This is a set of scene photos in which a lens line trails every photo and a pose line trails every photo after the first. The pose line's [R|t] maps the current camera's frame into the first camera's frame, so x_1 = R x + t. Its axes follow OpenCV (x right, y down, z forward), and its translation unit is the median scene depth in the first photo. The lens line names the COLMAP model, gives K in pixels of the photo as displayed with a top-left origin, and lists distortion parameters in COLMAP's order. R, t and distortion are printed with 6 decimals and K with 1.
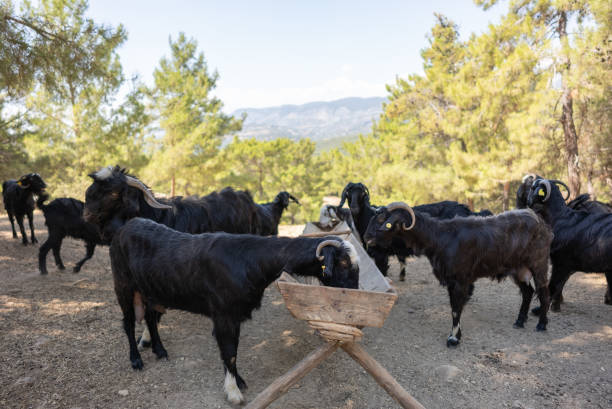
lens RADIAL K [[491.5, 0, 306.0], [0, 491.5, 204.5], [0, 0, 1]] dist [0.000557, -0.001768]
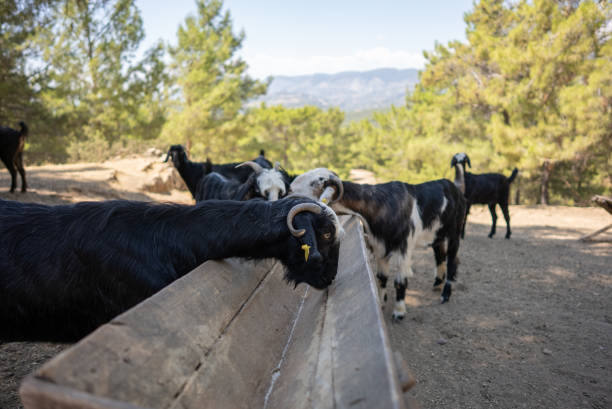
lens RADIAL K [[440.7, 0, 306.0], [0, 440.7, 204.5], [0, 0, 1]] dist [-0.024516, 0.002498]
pose [[0.995421, 0.054480, -0.078543, 0.025744], [-0.049365, 0.996621, 0.065649, 0.001859], [0.081854, -0.061471, 0.994747, 0.155311]]
